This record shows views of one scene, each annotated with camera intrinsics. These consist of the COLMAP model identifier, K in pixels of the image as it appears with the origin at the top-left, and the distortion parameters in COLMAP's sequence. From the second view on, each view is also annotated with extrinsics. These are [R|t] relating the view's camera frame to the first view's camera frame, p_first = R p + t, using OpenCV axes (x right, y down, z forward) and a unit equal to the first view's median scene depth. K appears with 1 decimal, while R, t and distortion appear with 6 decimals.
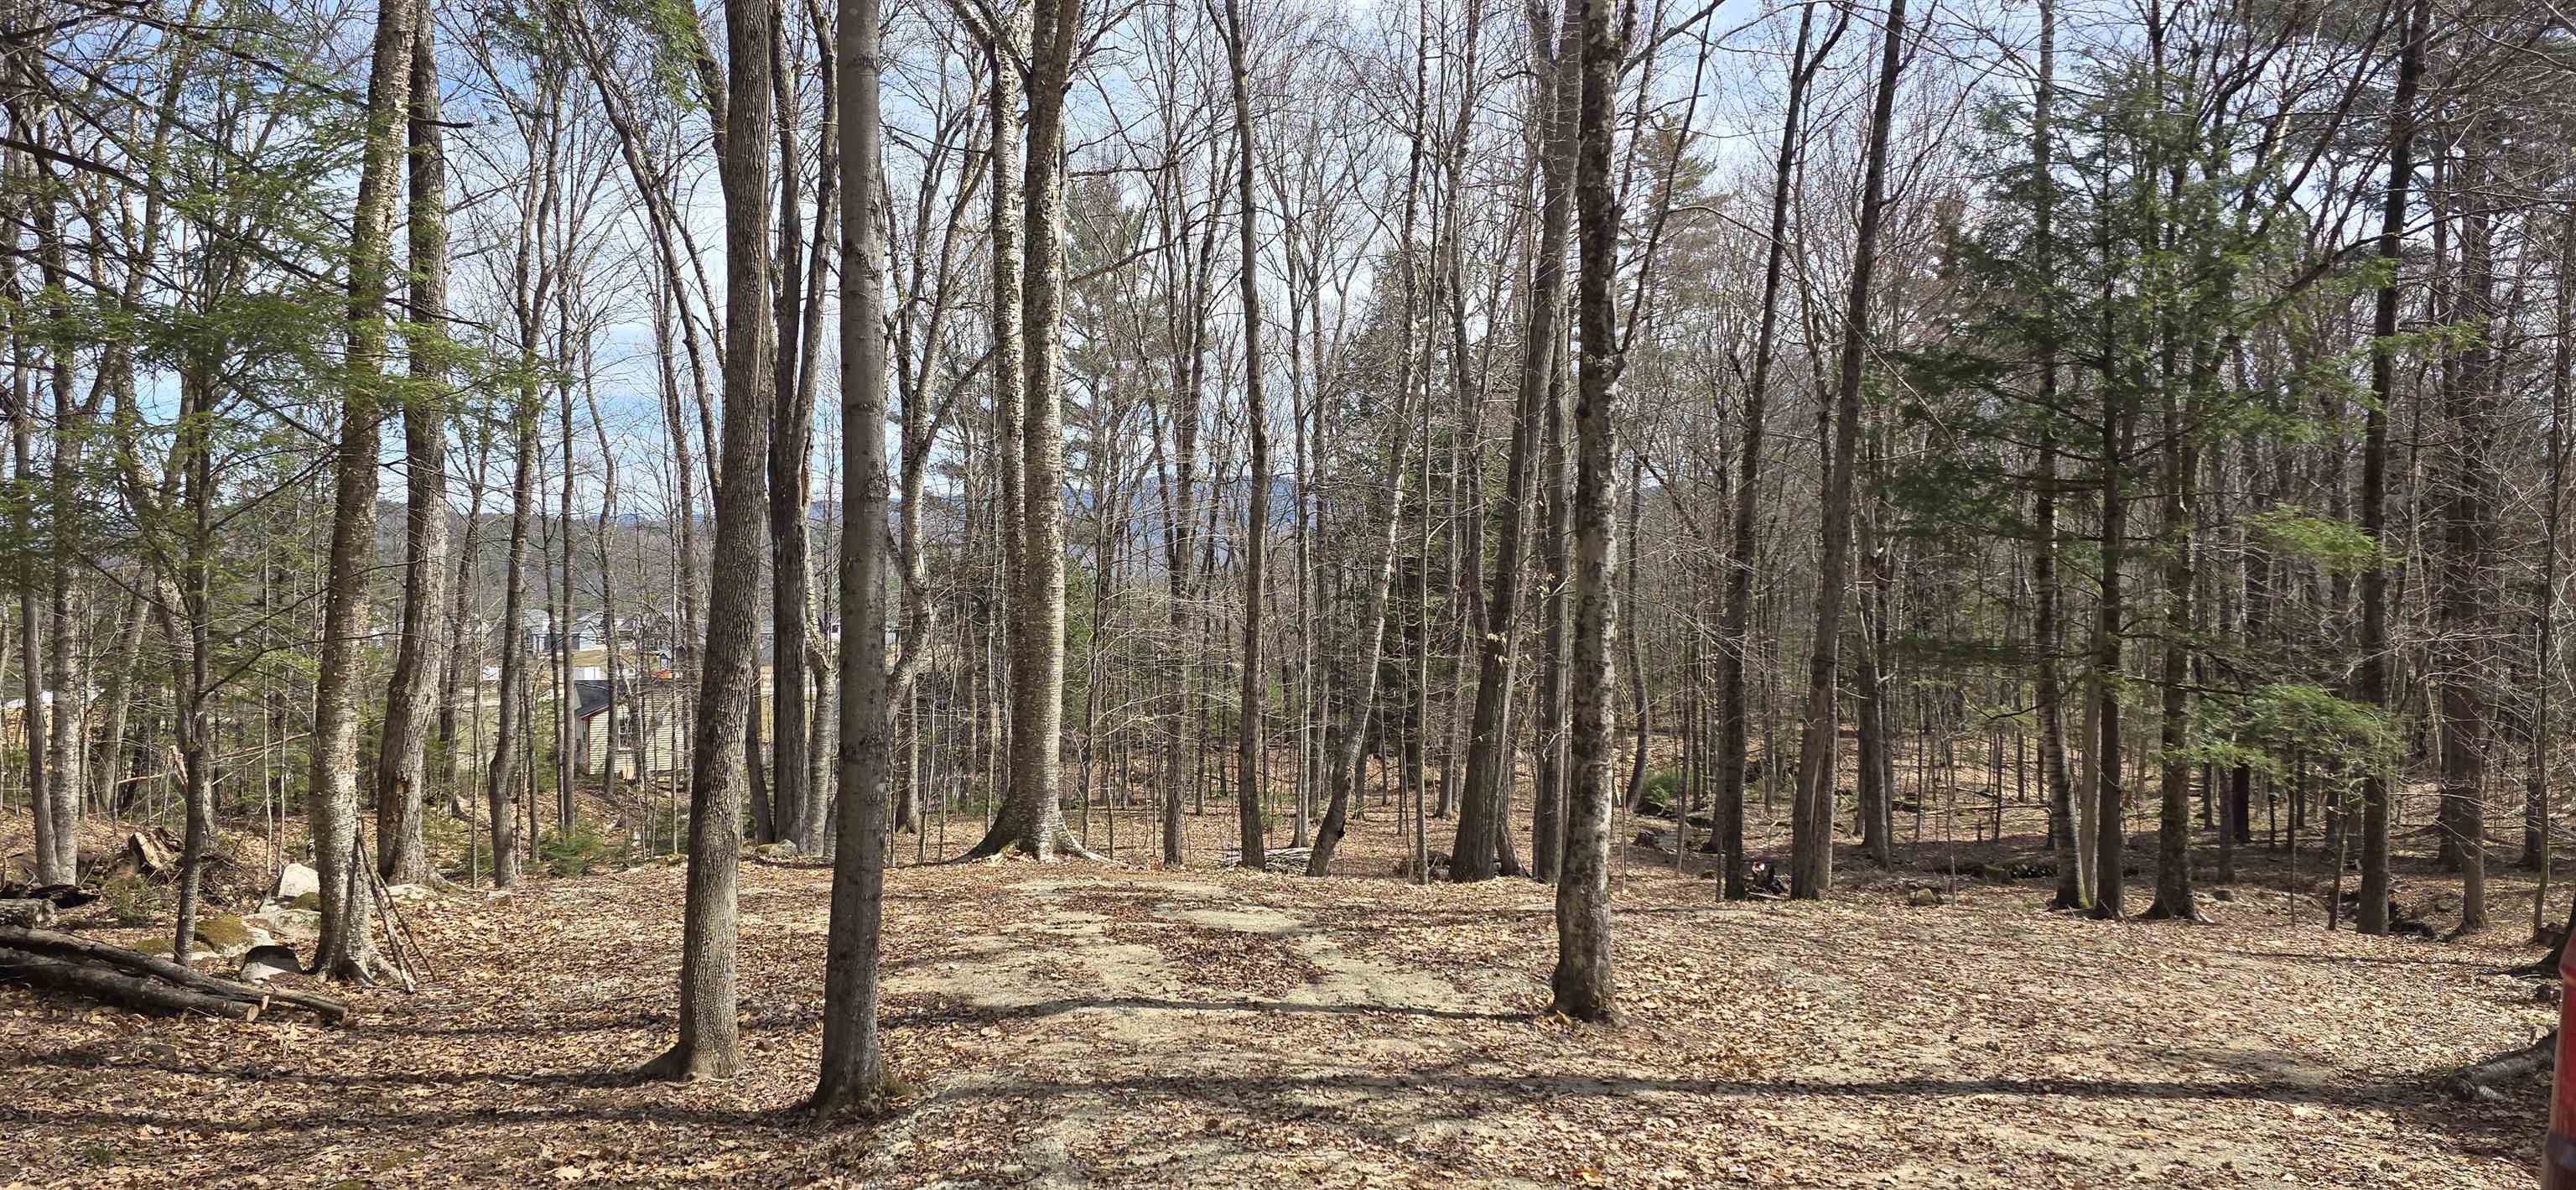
lens RADIAL K [[1688.3, 0, 1284.6], [0, 1688.3, 563.1], [0, 0, 1]] dist [0.075792, -0.078338]
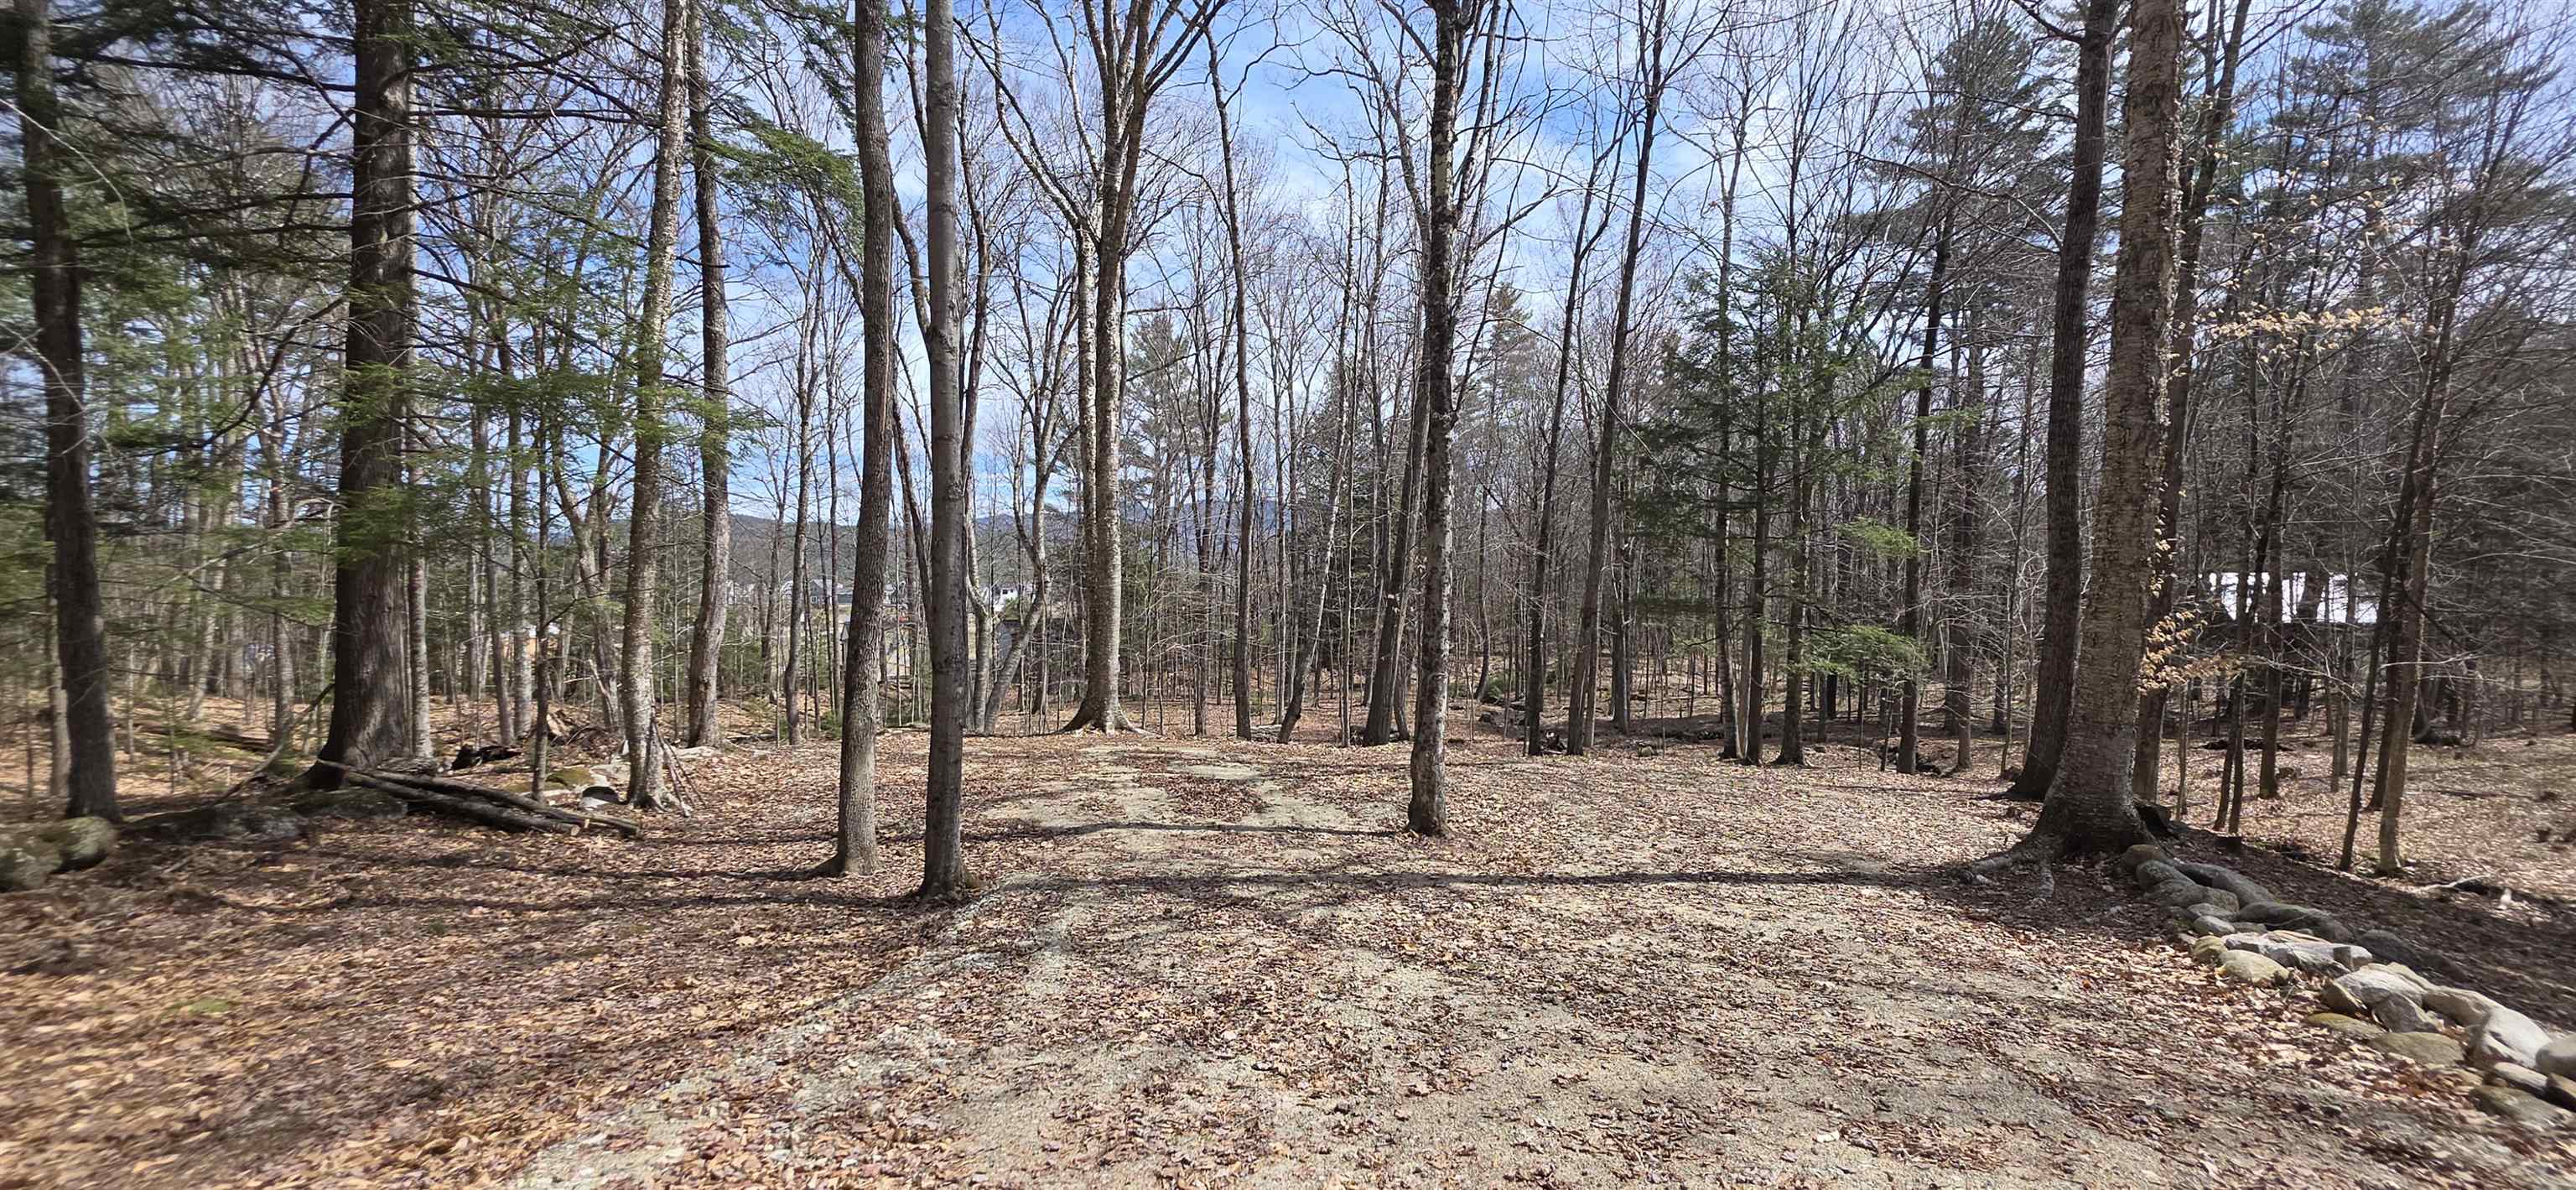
lens RADIAL K [[1012.9, 0, 1301.7], [0, 1012.9, 592.0], [0, 0, 1]] dist [-0.001270, -0.000266]
pose [[0.999691, 0.002847, 0.024700, 0.021548], [-0.003782, 0.999274, 0.037899, 0.004236], [-0.024575, -0.037981, 0.998976, 0.041753]]
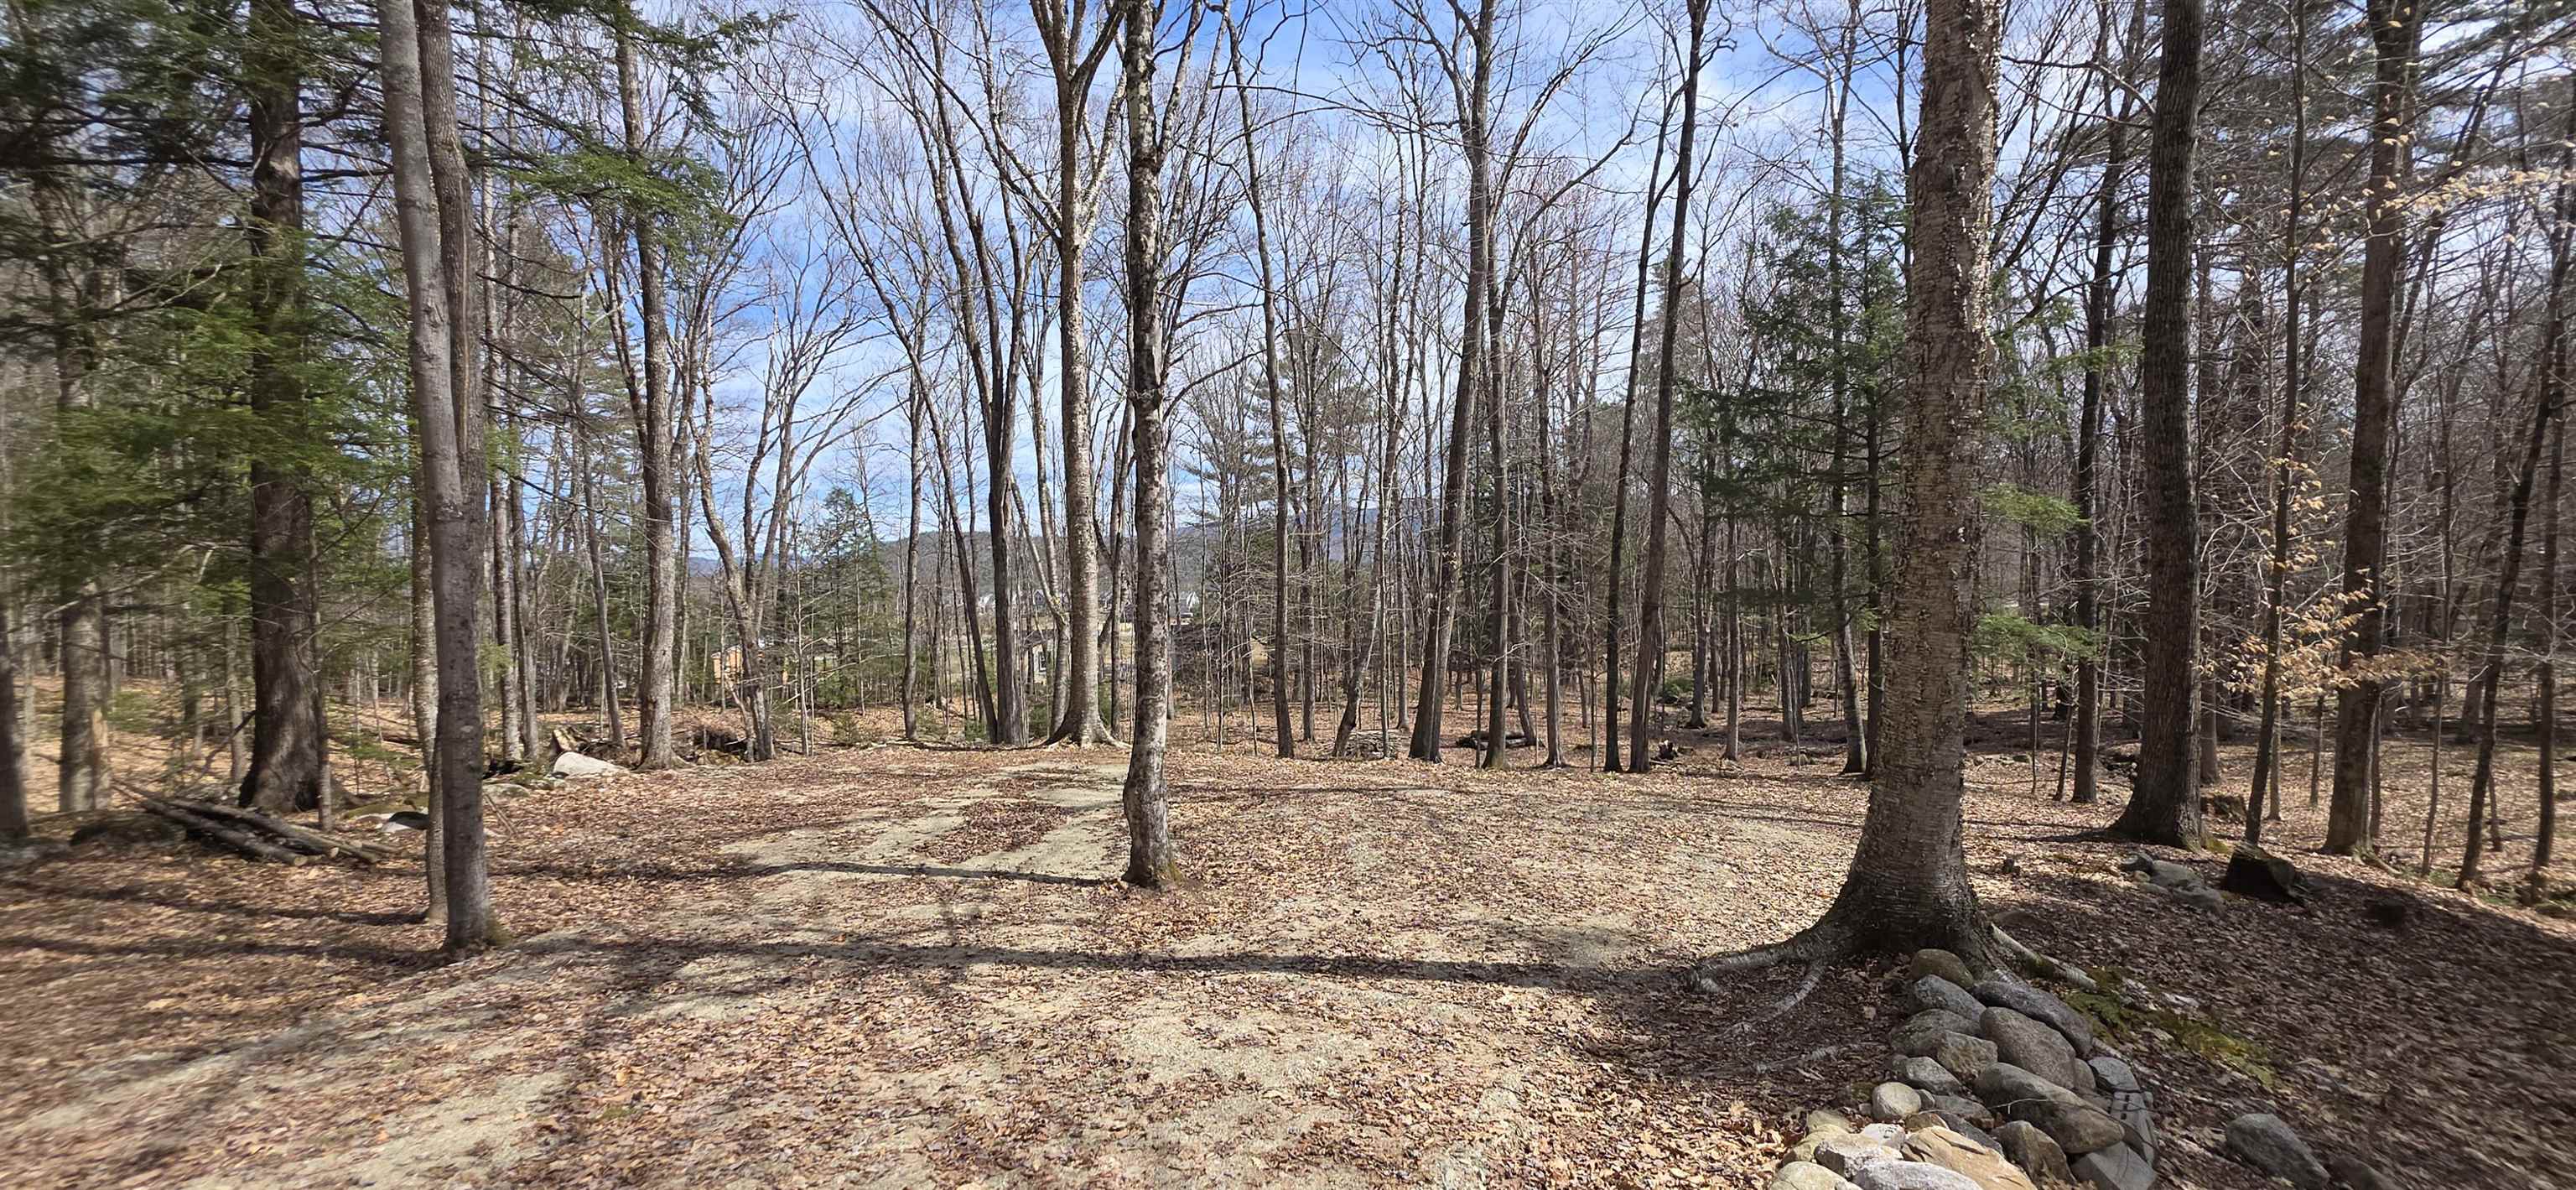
lens RADIAL K [[1012.9, 0, 1301.7], [0, 1012.9, 592.0], [0, 0, 1]] dist [-0.001270, -0.000266]
pose [[0.983131, -0.026145, -0.181023, 0.276123], [0.033306, 0.998774, 0.036635, 0.005835], [0.179843, -0.042046, 0.982796, 0.147370]]
